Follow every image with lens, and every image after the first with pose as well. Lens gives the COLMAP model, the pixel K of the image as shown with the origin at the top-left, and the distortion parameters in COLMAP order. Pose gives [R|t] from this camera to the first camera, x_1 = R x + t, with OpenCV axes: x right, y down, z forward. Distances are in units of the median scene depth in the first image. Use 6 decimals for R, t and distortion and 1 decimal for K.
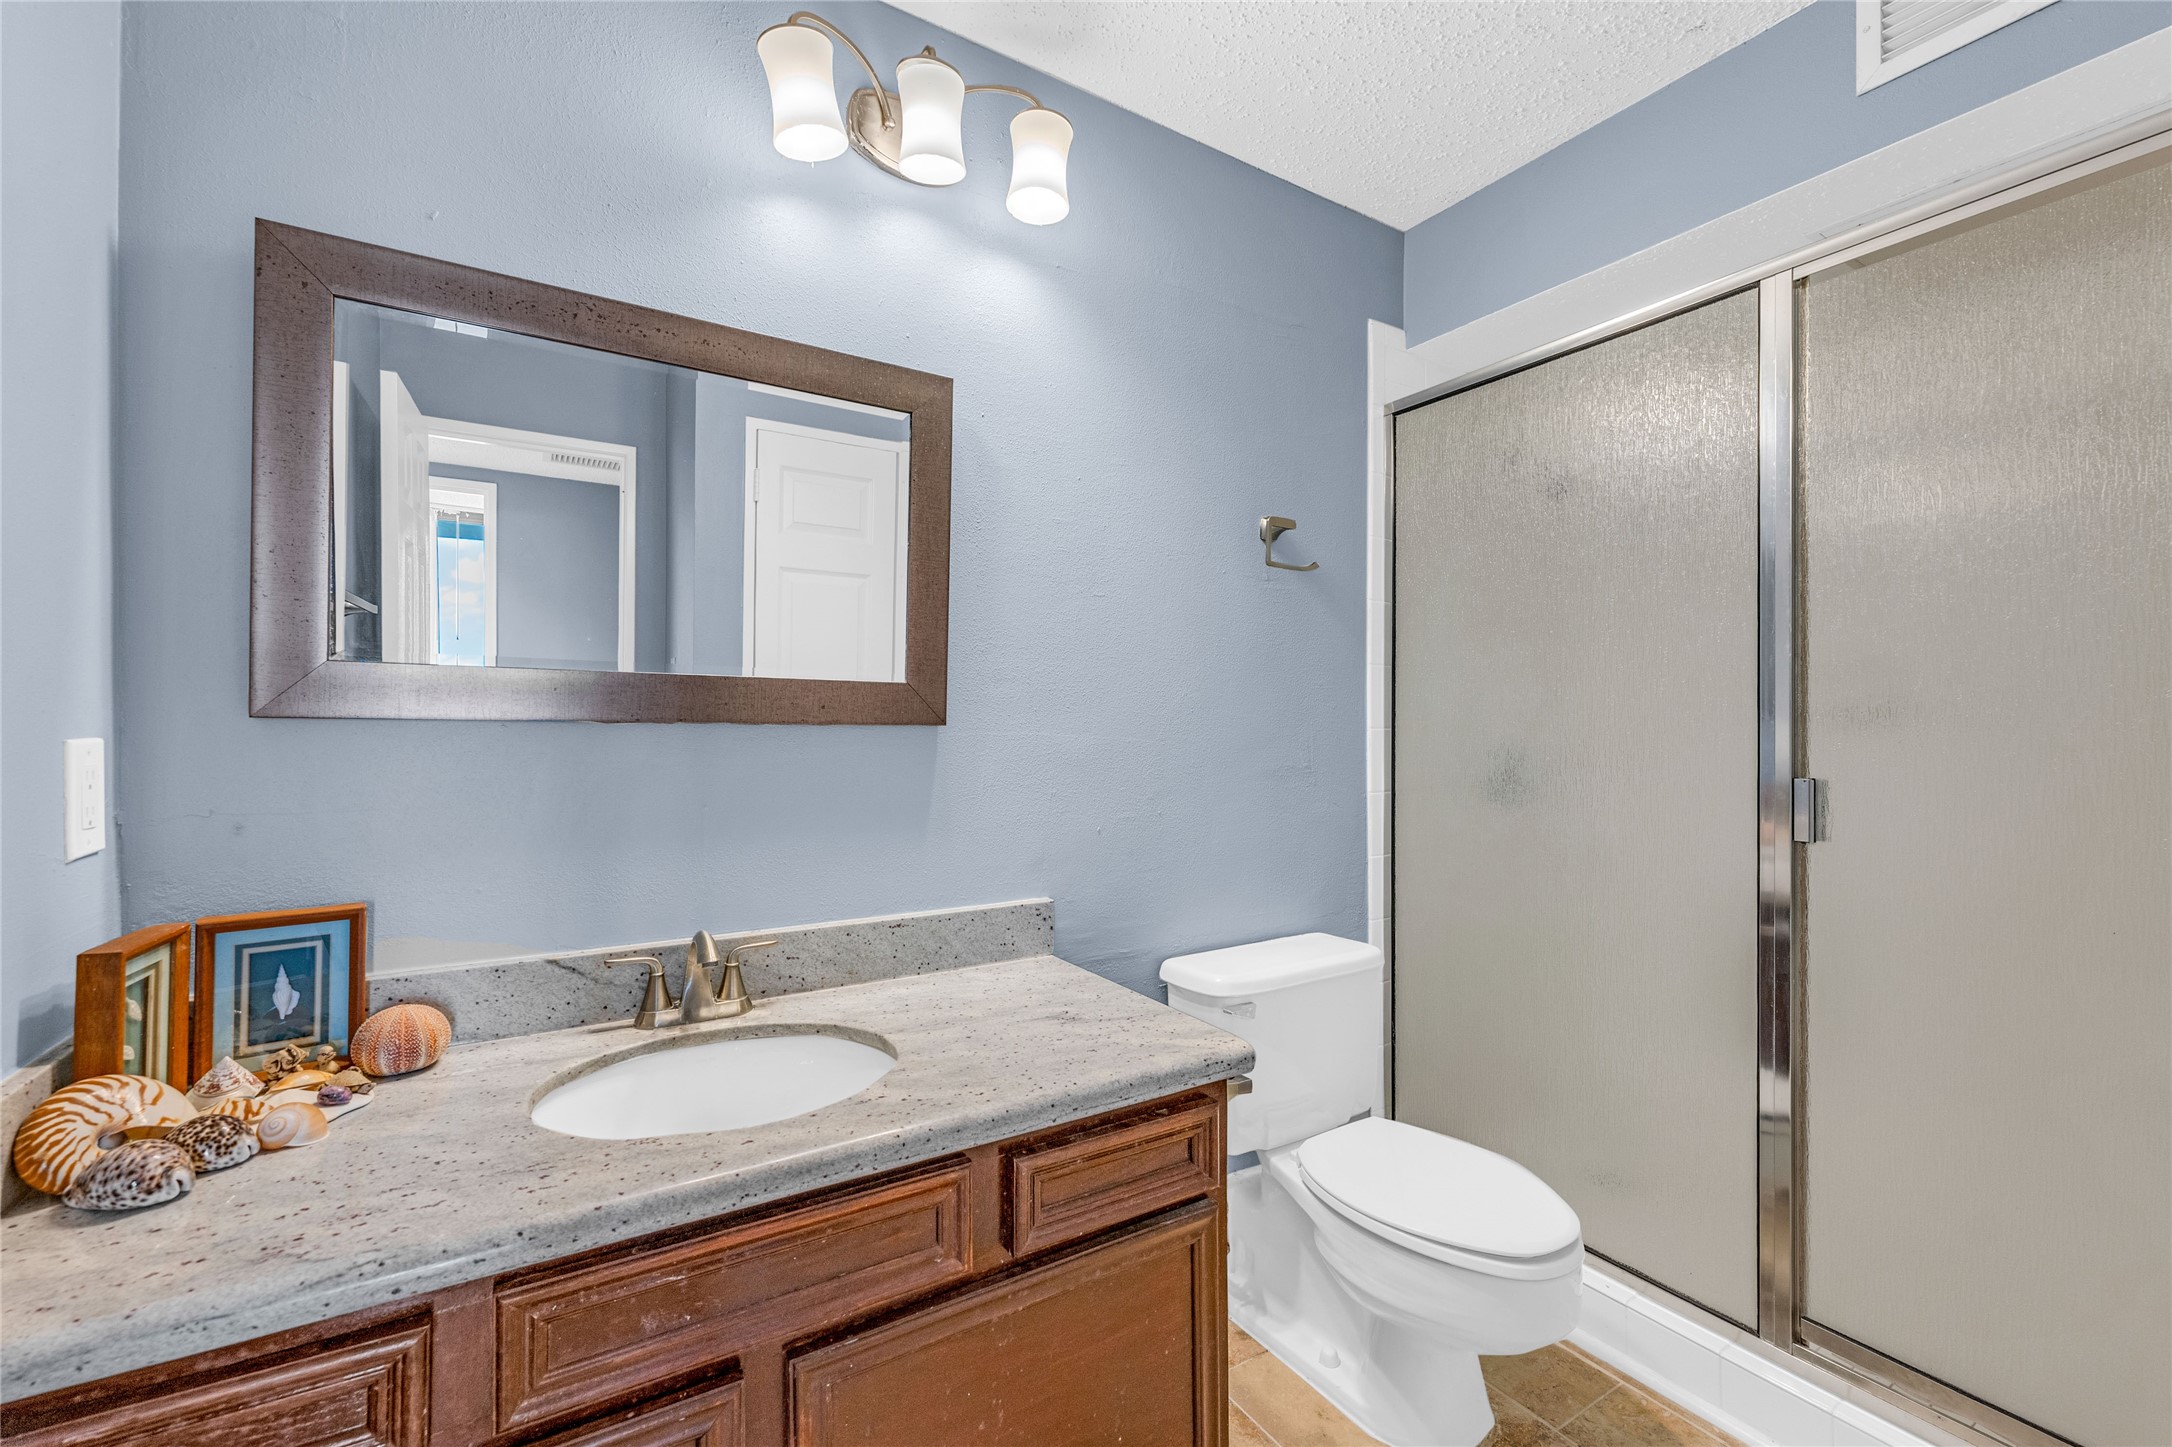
lens RADIAL K [[890.2, 0, 1092.8], [0, 890.2, 717.3], [0, 0, 1]] dist [-0.003025, 0.000015]
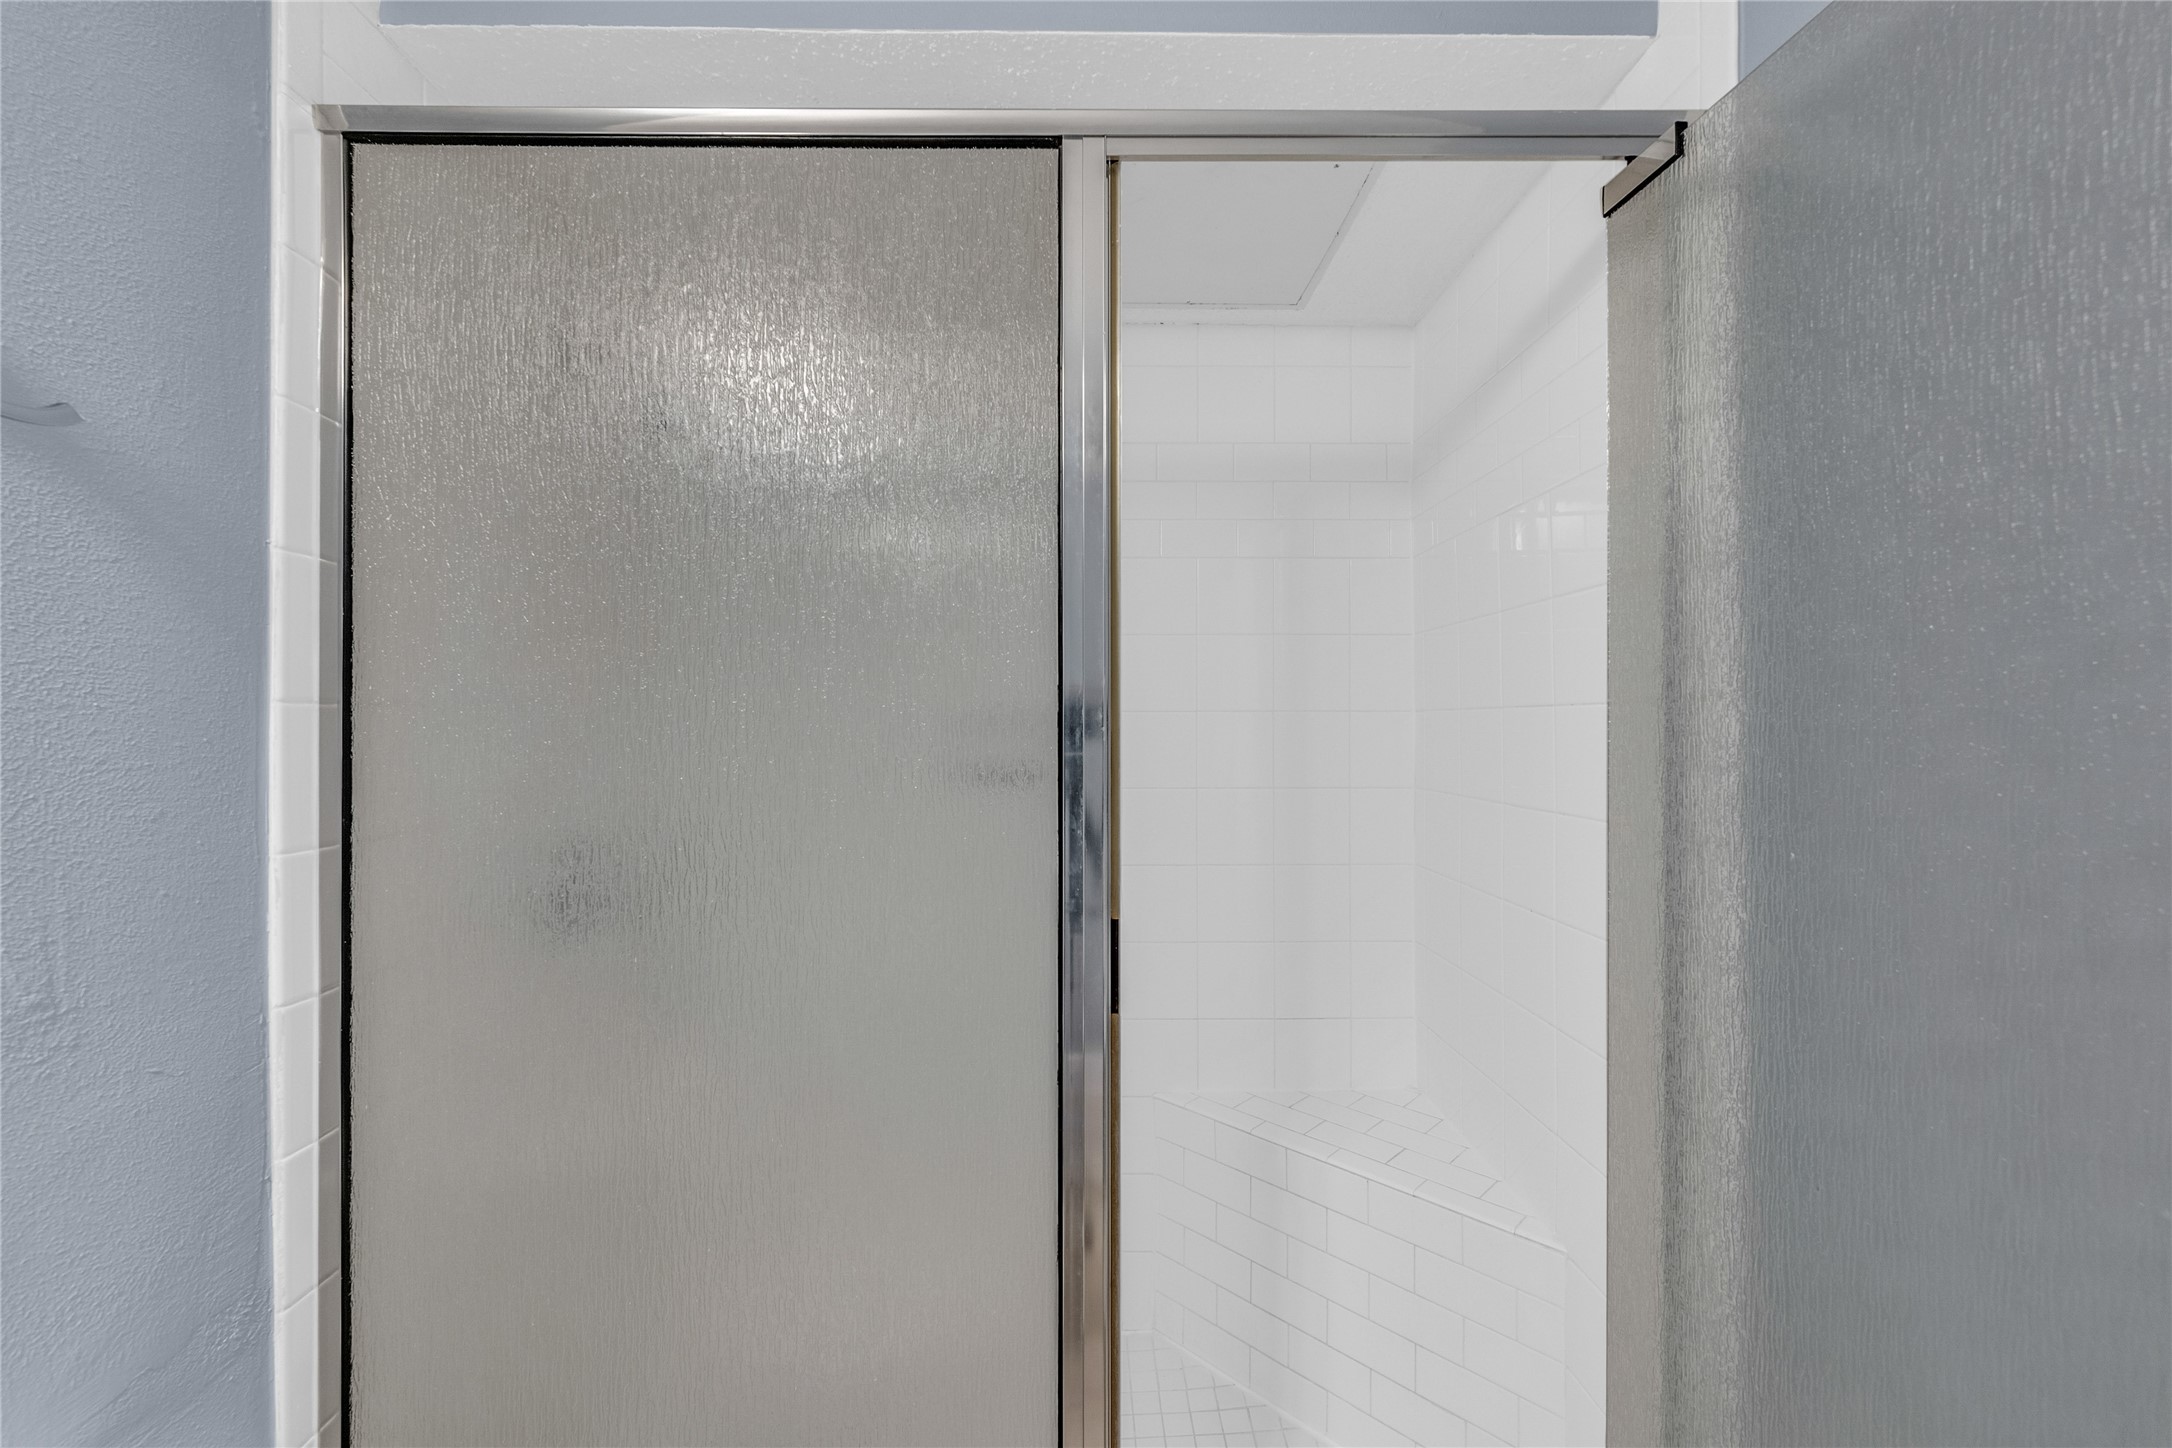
lens RADIAL K [[890.2, 0, 1093.3], [0, 890.2, 723.7], [0, 0, 1]] dist [-0.003025, 0.000015]
pose [[0.512360, -0.003581, 0.858763, 0.148847], [0.002525, 0.999993, 0.002664, -0.050916], [-0.858767, 0.000803, 0.512366, 0.453296]]
